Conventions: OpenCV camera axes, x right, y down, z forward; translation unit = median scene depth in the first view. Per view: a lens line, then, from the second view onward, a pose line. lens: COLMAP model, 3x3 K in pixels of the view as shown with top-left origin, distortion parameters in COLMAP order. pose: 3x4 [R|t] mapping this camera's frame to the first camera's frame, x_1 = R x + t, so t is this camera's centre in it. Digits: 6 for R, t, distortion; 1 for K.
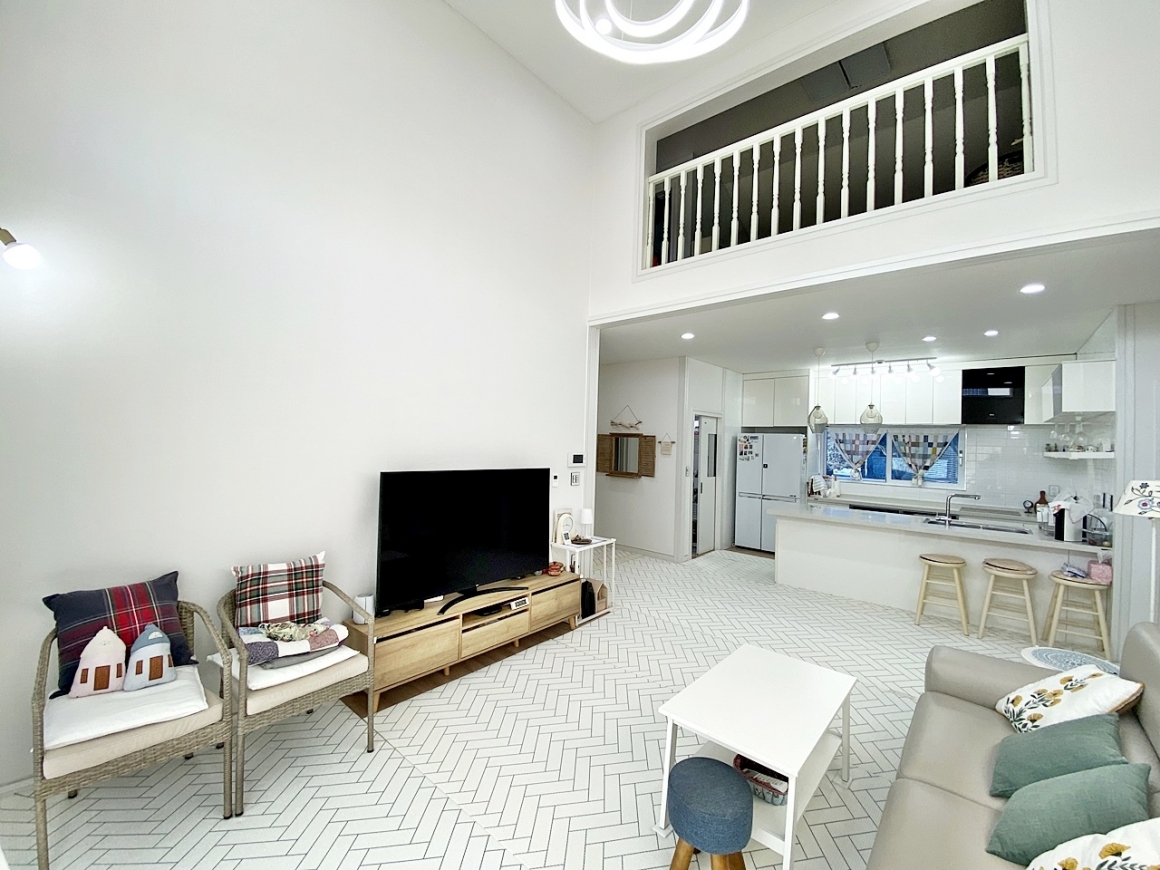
lens RADIAL K [[464.2, 0, 579.0], [0, 464.2, 432.5], [0, 0, 1]] dist [0.027243, -0.026720]
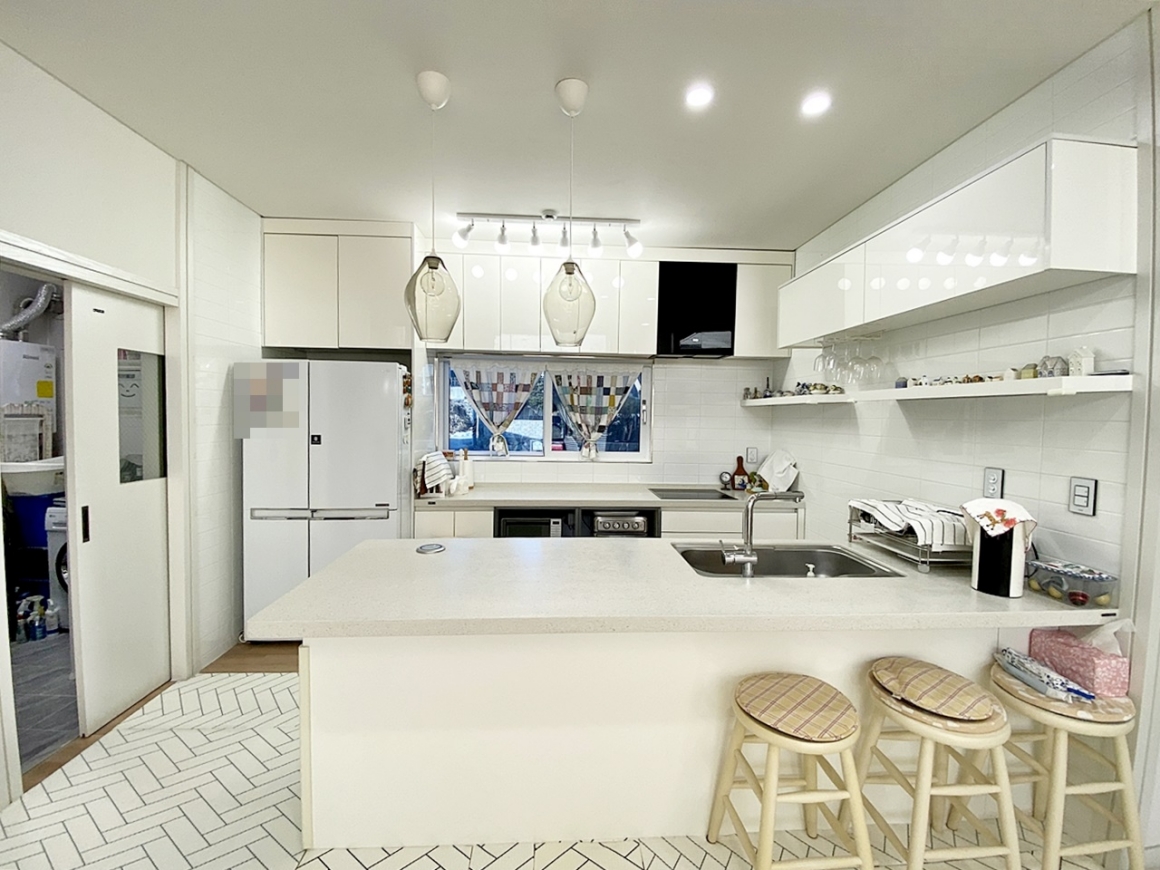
lens RADIAL K [[468.7, 0, 591.3], [0, 468.7, 438.8], [0, 0, 1]] dist [0.000428, 0.000005]
pose [[0.701107, -0.051206, 0.711215, 0.300701], [-0.008955, 0.996707, 0.080589, 0.039300], [-0.713000, -0.062870, 0.698340, 0.584635]]
